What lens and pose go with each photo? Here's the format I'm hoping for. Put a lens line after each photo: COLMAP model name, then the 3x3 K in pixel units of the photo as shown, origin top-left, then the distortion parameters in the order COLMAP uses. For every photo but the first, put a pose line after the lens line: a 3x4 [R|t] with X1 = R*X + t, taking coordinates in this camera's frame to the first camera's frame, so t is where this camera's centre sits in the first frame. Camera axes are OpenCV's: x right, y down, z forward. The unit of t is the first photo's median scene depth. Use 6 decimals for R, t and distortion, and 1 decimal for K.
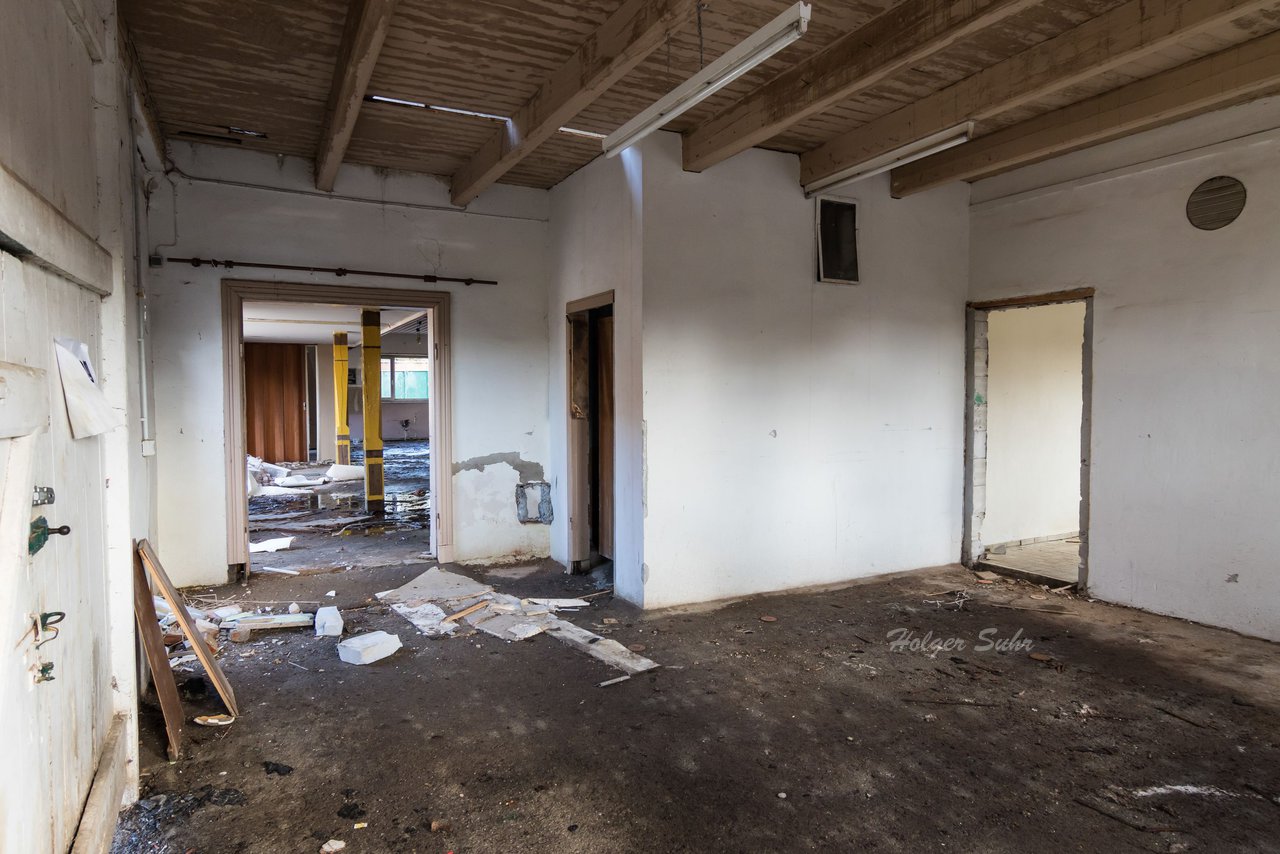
lens RADIAL K [[750.3, 0, 639.6], [0, 750.3, 419.8], [0, 0, 1]] dist [0.000793, 0.001007]
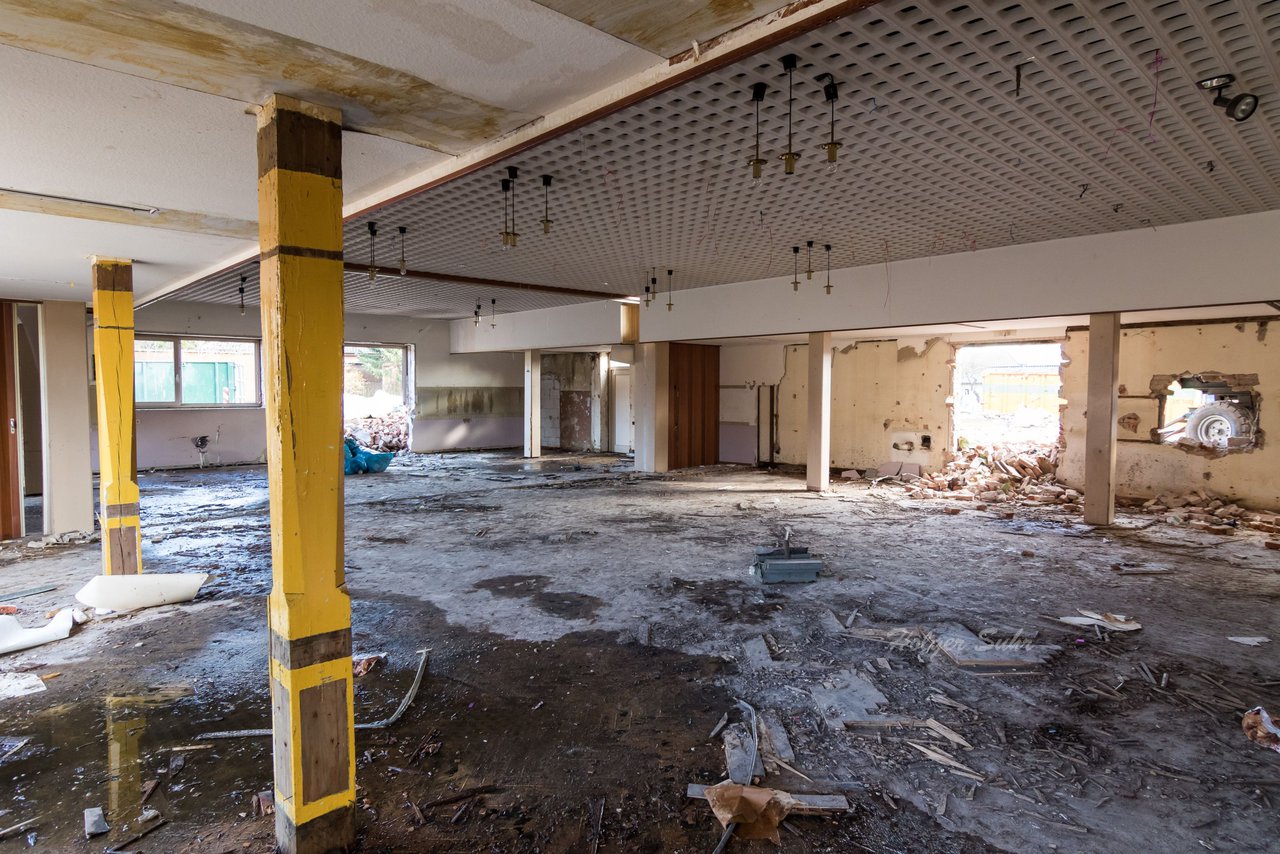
lens RADIAL K [[750.3, 0, 639.6], [0, 750.3, 419.8], [0, 0, 1]] dist [0.000793, 0.001007]
pose [[0.963033, -0.004750, 0.269342, -0.319437], [0.004288, 0.999988, 0.002302, -0.036648], [-0.269349, -0.001062, 0.963042, 0.718451]]
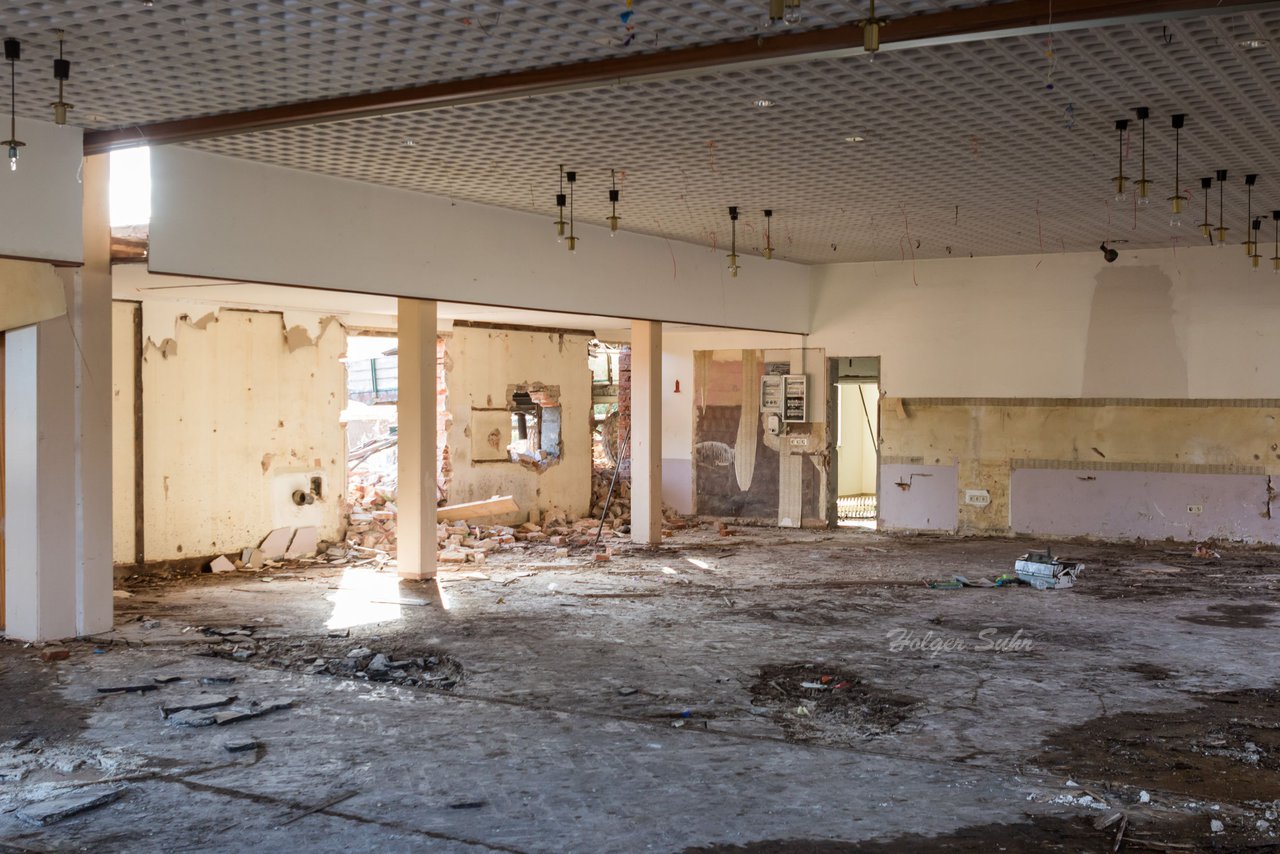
lens RADIAL K [[1410.4, 0, 640.0], [0, 1410.4, 427.0], [0, 0, 1]] dist [-0.035925, 0.033908]
pose [[-0.517418, -0.016780, 0.855568, -0.904521], [0.026425, 0.999018, 0.035574, -0.098303], [-0.855325, 0.041015, -0.516466, 2.284299]]
